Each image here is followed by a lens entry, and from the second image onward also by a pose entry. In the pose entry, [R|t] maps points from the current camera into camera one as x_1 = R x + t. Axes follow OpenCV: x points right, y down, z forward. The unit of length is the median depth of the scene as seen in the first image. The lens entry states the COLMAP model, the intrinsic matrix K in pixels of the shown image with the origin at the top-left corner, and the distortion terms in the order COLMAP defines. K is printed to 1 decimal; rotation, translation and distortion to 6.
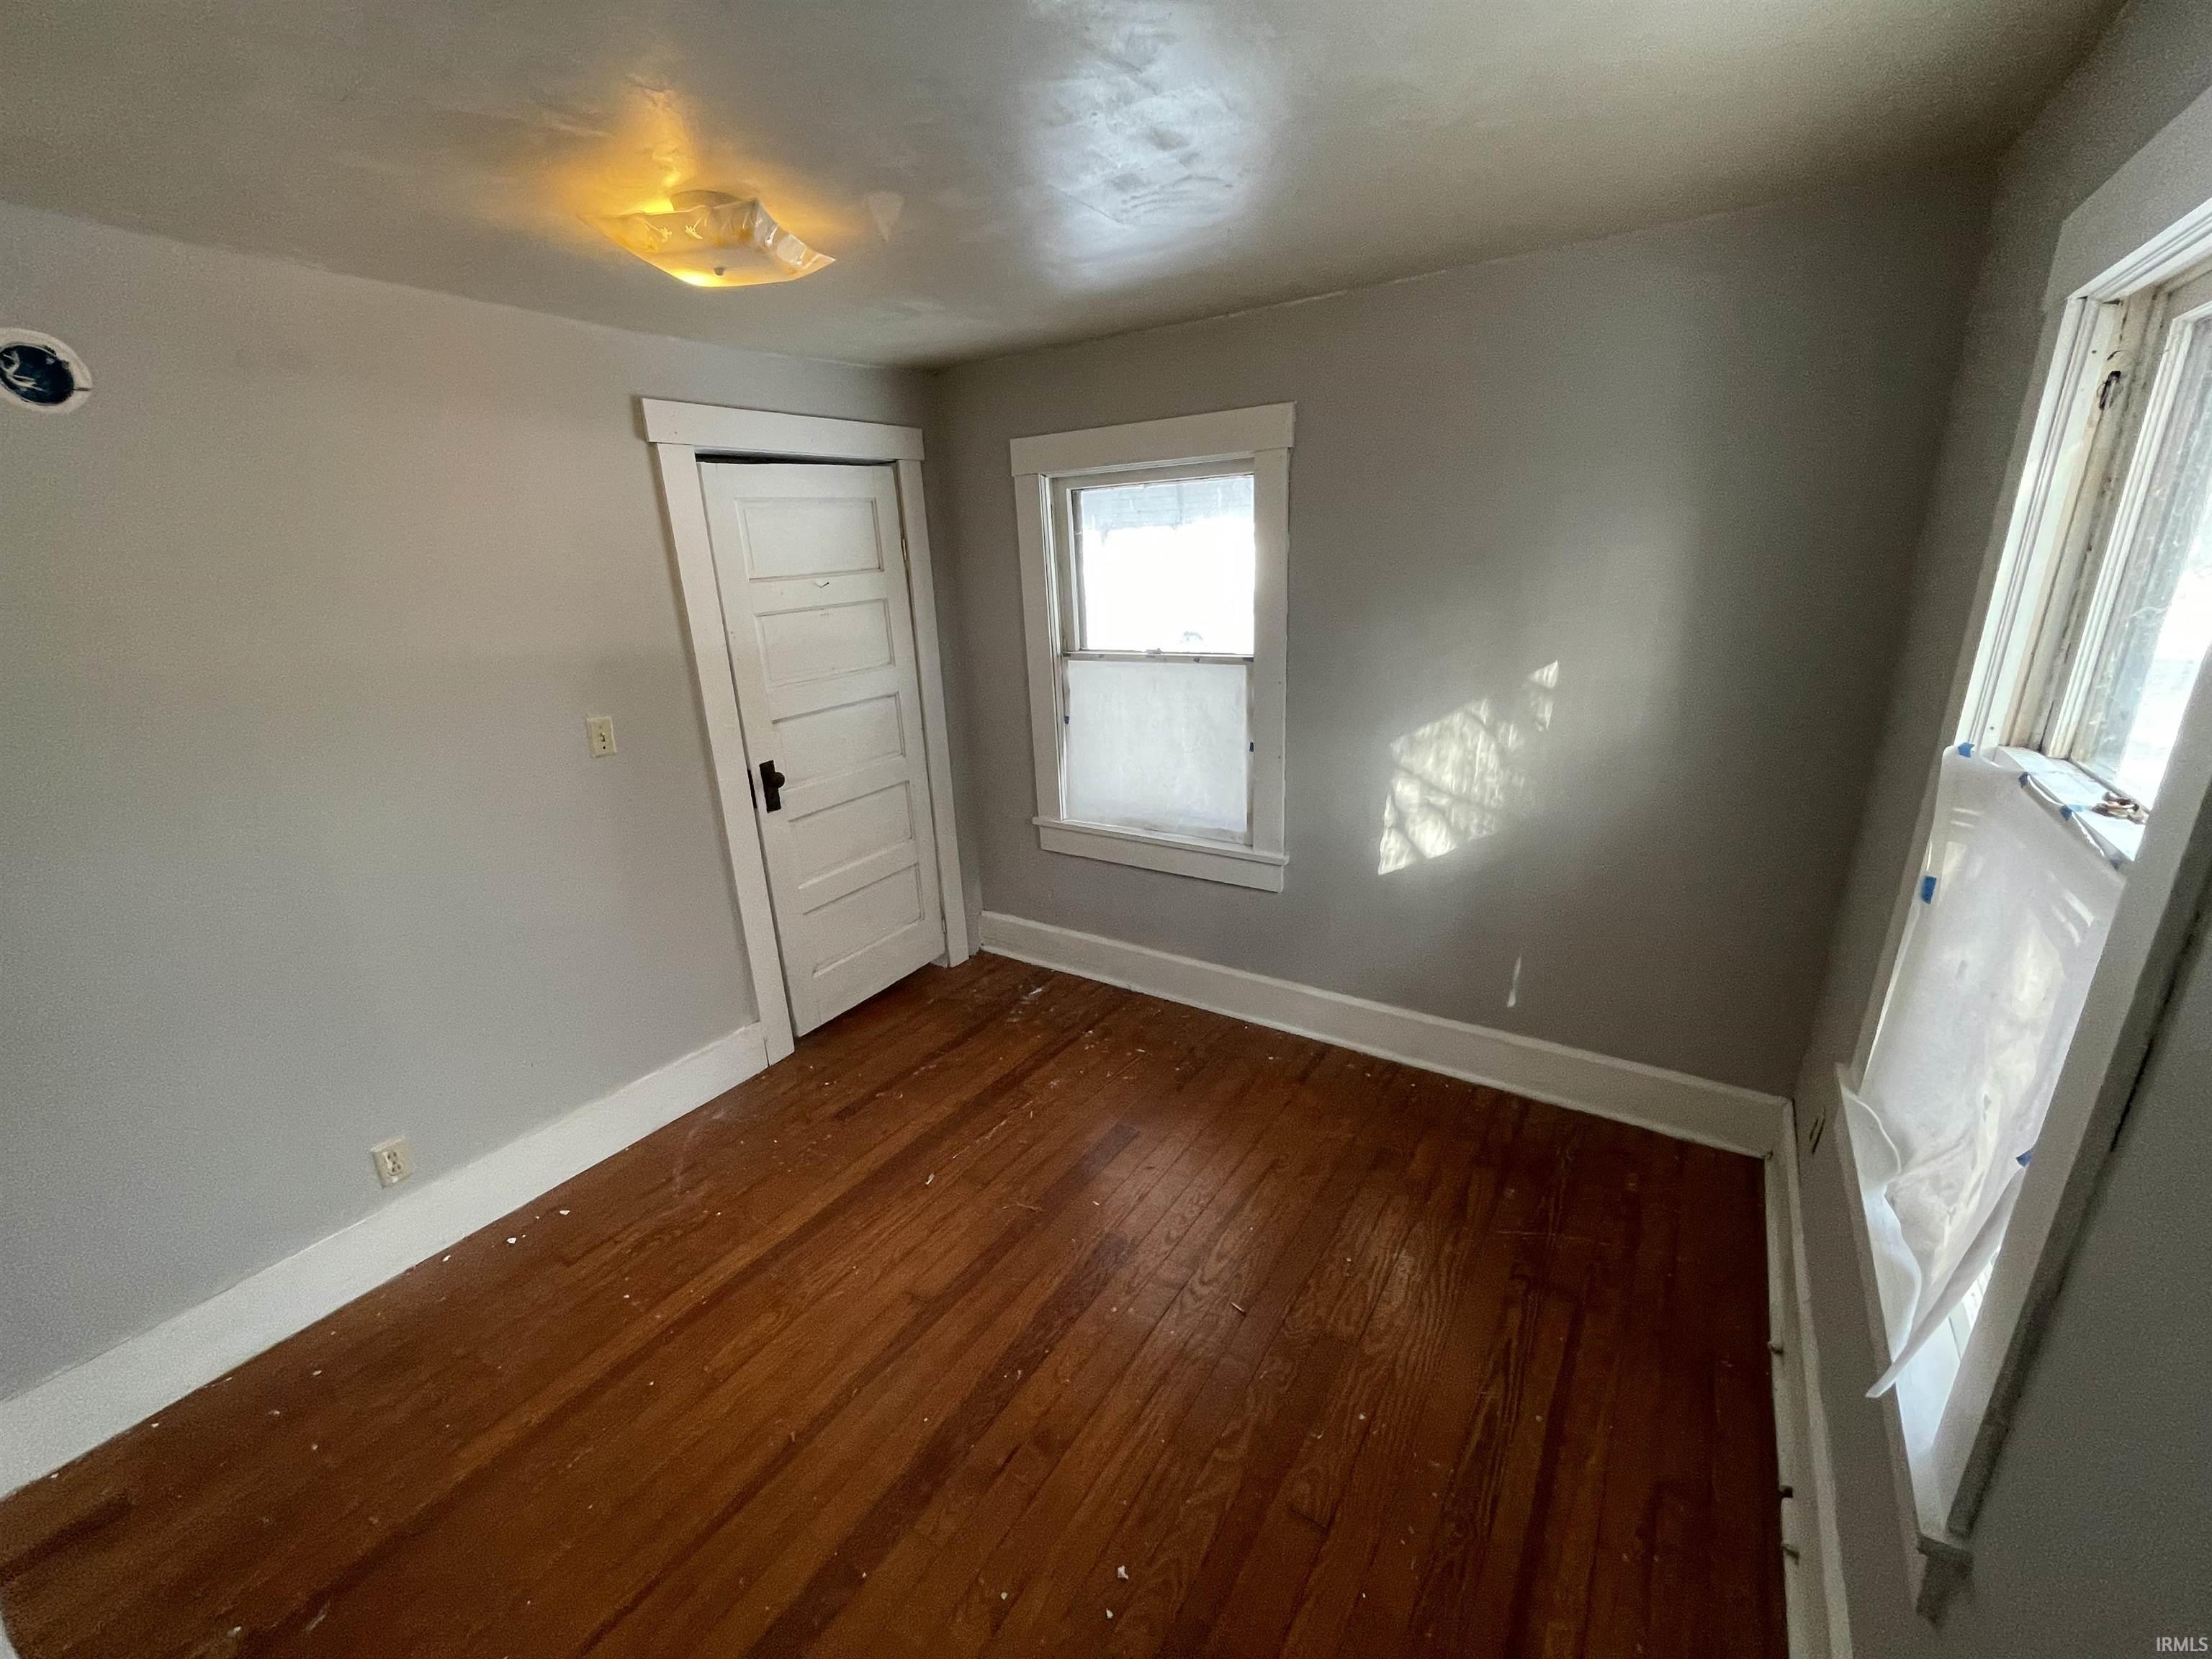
lens RADIAL K [[899.8, 0, 1099.5], [0, 899.8, 824.2], [0, 0, 1]] dist [-0.009202, 0.000609]
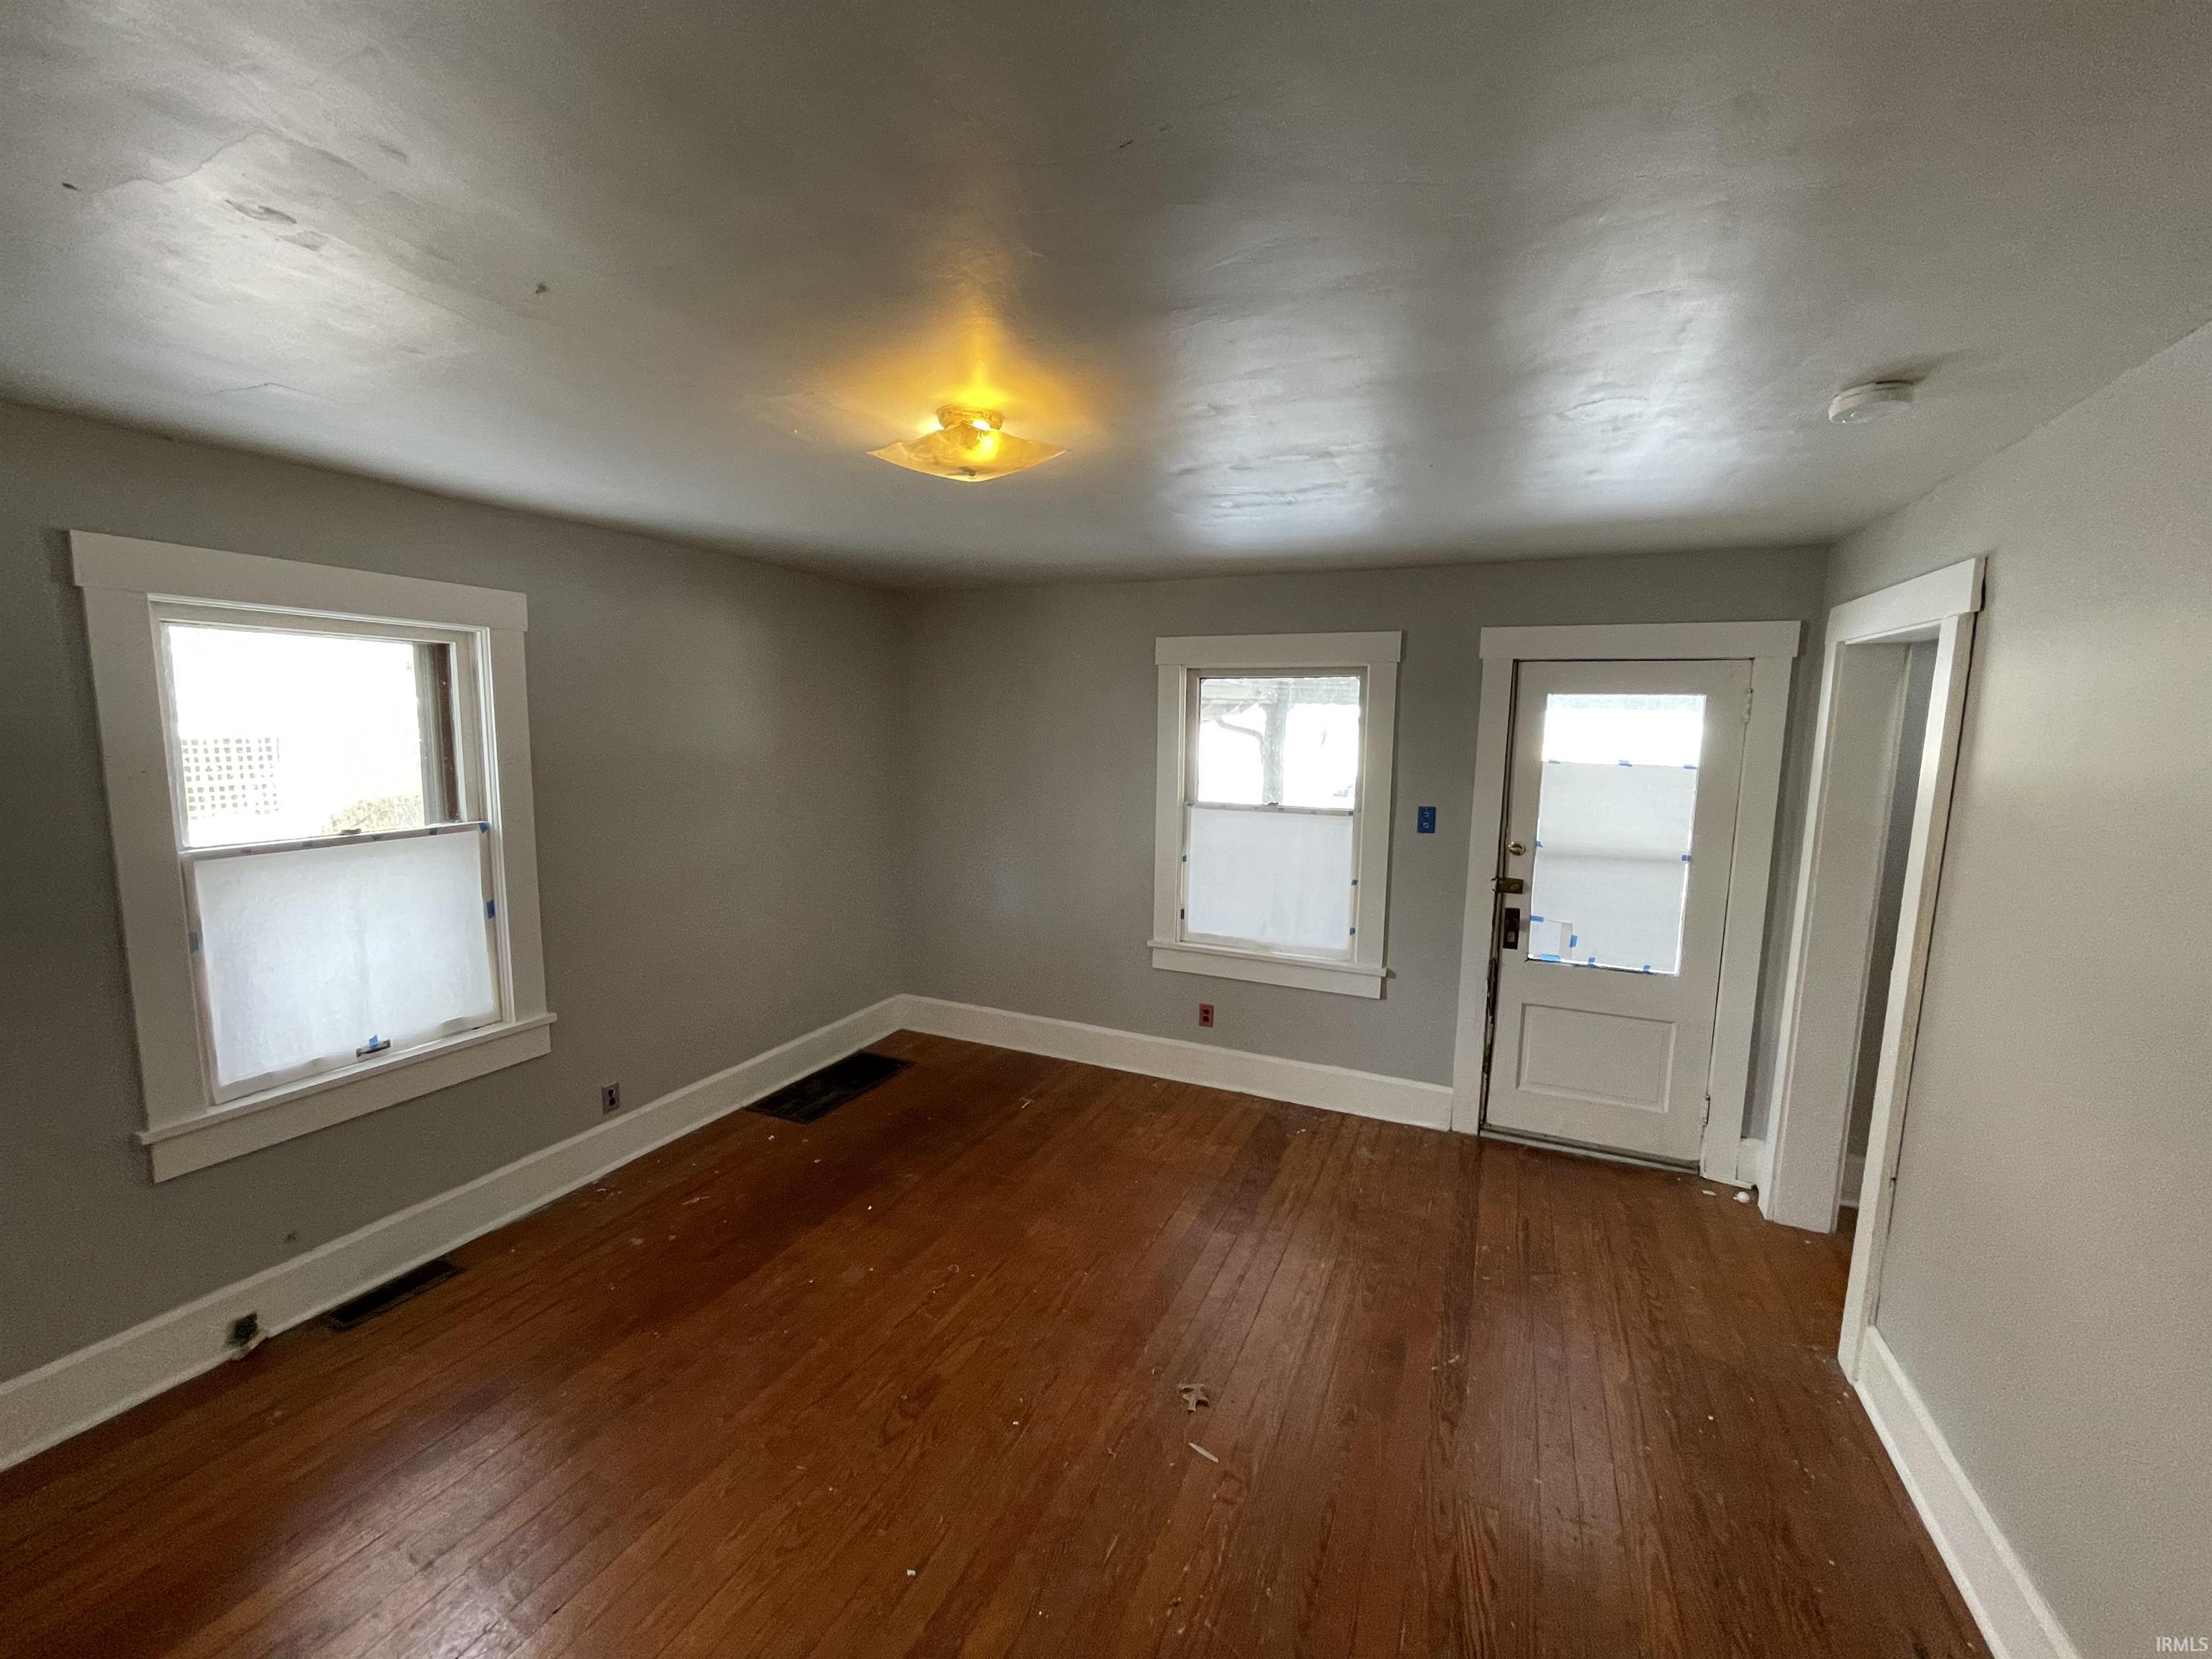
lens RADIAL K [[899.8, 0, 1102.9], [0, 899.8, 827.3], [0, 0, 1]] dist [-0.009202, 0.000609]
pose [[0.986826, 0.037824, 0.157301, -0.385274], [-0.007968, 0.982470, -0.186252, 0.080352], [-0.161588, 0.182545, 0.969828, -0.190058]]
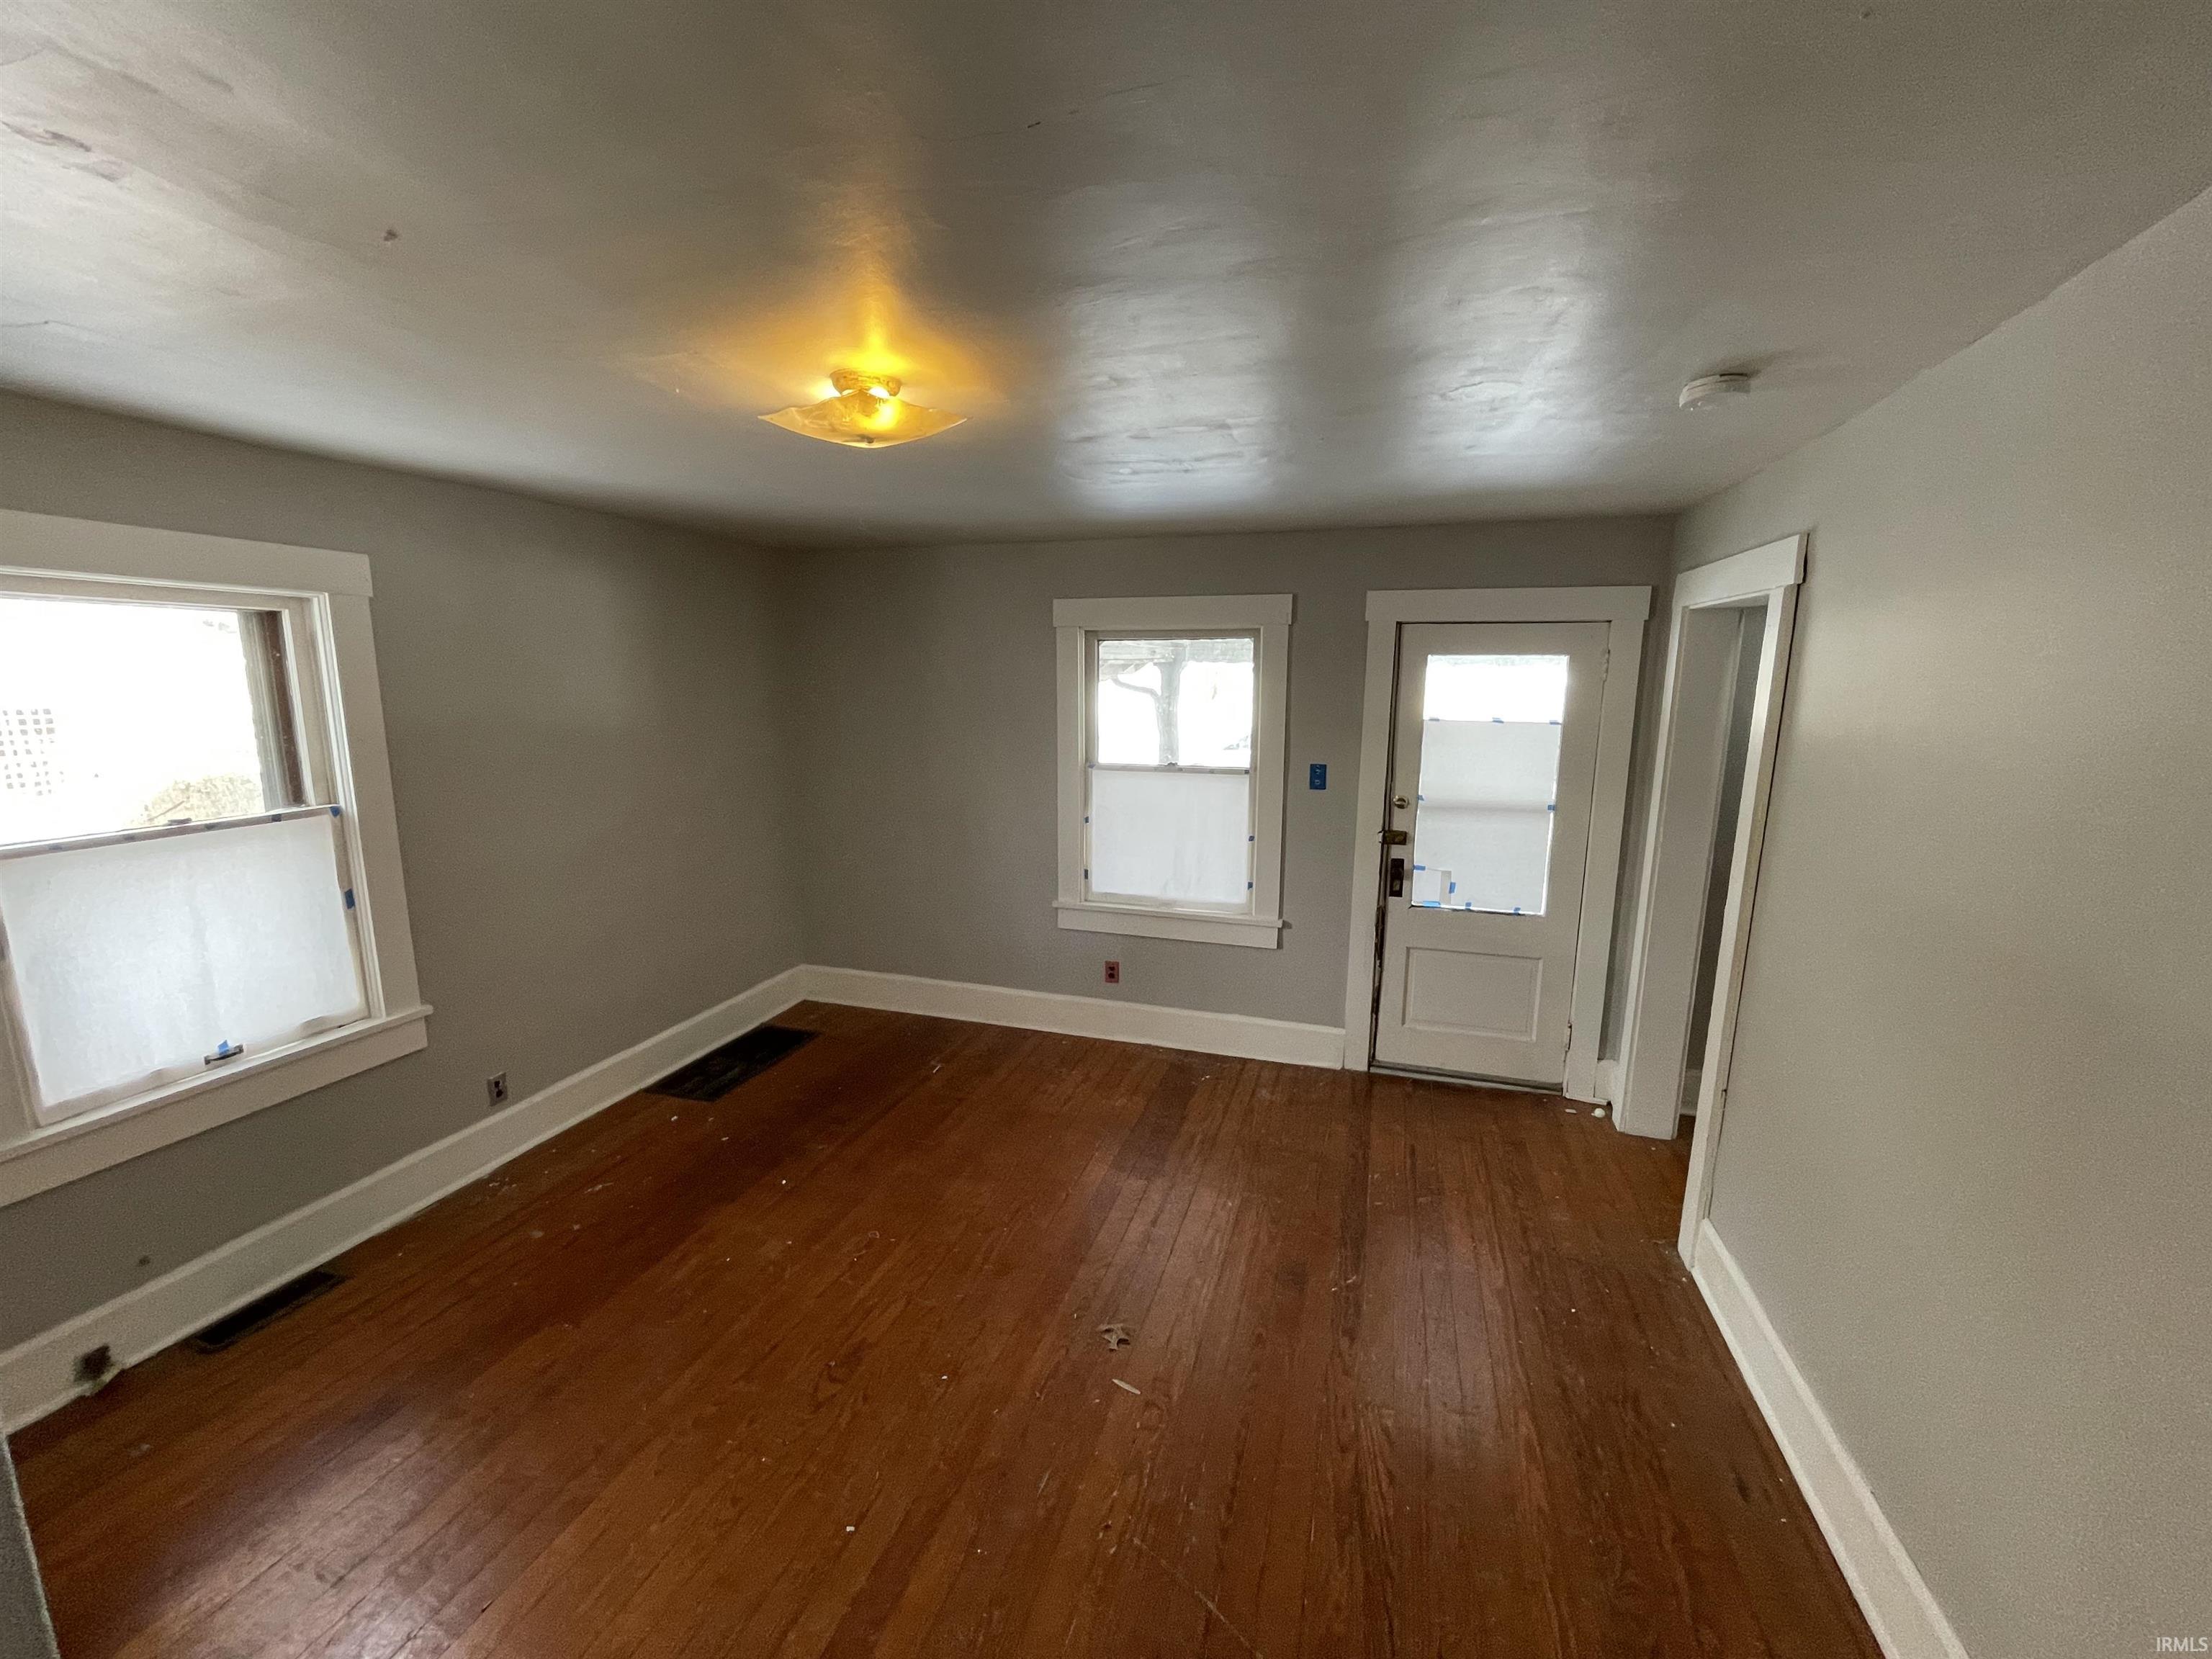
lens RADIAL K [[899.8, 0, 1105.1], [0, 899.8, 828.8], [0, 0, 1]] dist [-0.009202, 0.000609]
pose [[0.961776, 0.000184, 0.273839, -0.398337], [0.038033, 0.990218, -0.134245, 0.071907], [-0.271185, 0.139529, 0.952361, -0.199930]]
